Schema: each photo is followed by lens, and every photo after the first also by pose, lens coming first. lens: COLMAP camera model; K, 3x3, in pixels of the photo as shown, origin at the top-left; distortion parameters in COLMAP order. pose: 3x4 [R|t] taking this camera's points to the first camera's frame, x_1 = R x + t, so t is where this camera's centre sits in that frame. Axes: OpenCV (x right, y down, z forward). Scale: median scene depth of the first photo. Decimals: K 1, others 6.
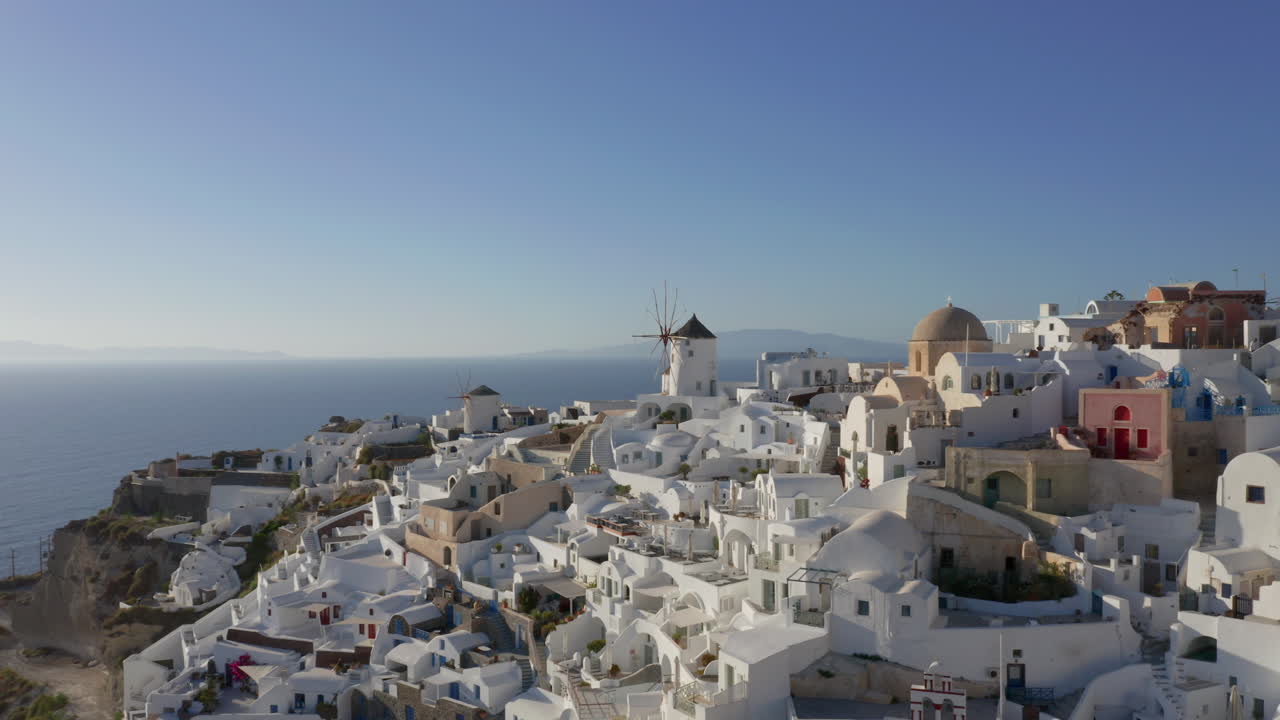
lens RADIAL K [[1033.5, 0, 615.5], [0, 1033.5, 338.4], [0, 0, 1]] dist [-0.056027, -0.016137]
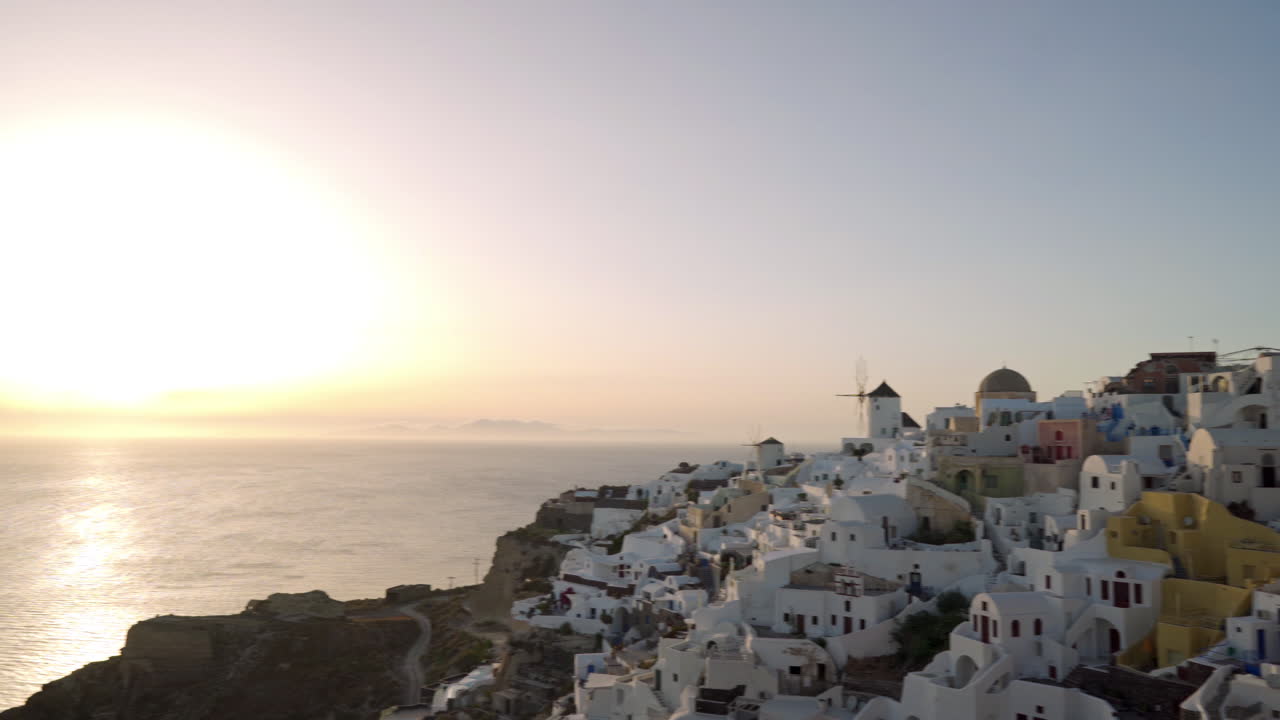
lens RADIAL K [[1009.8, 0, 620.8], [0, 1009.8, 361.7], [0, 0, 1]] dist [-0.013494, -0.005815]
pose [[0.907895, -0.017033, -0.418852, 0.397878], [-0.008574, 0.998211, -0.059179, 0.043290], [0.419111, 0.057320, 0.906124, -0.457253]]
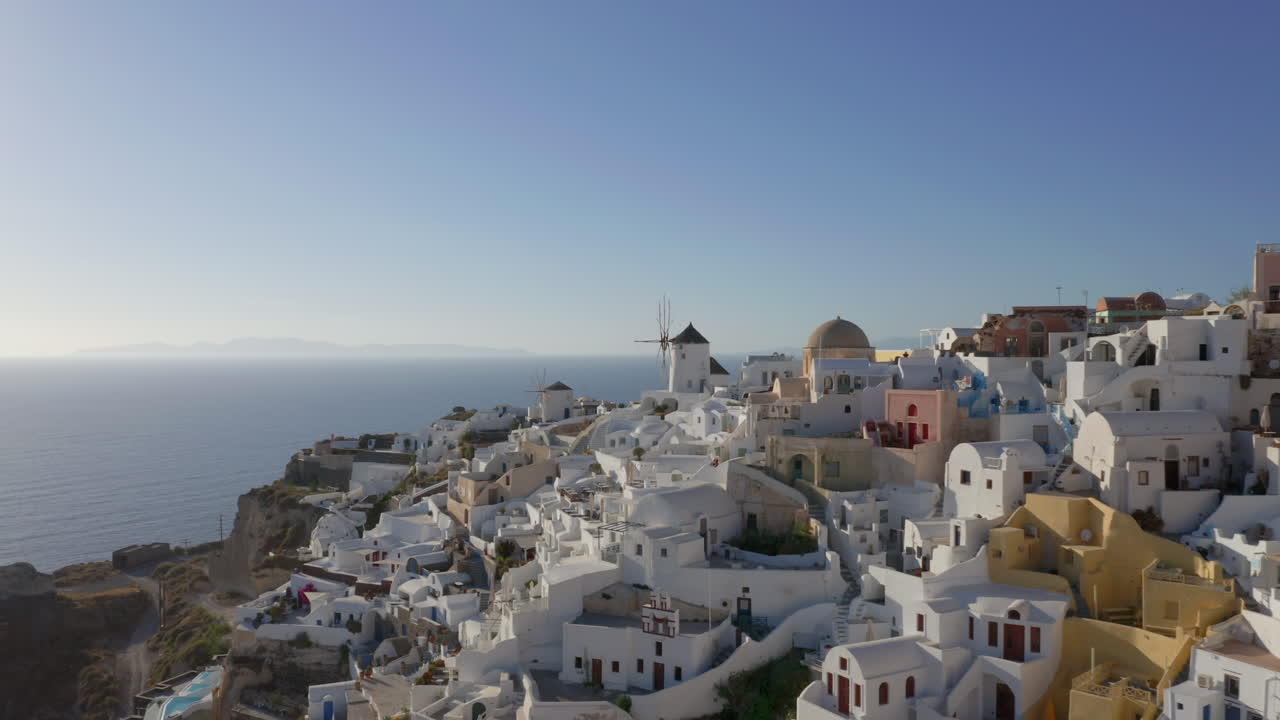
lens RADIAL K [[1033.5, 0, 615.5], [0, 1033.5, 338.4], [0, 0, 1]] dist [-0.056027, -0.016137]
pose [[0.973785, 0.002835, -0.227454, 0.321535], [-0.002385, 0.999995, 0.002255, -0.009939], [0.227459, -0.001654, 0.973786, -0.196873]]
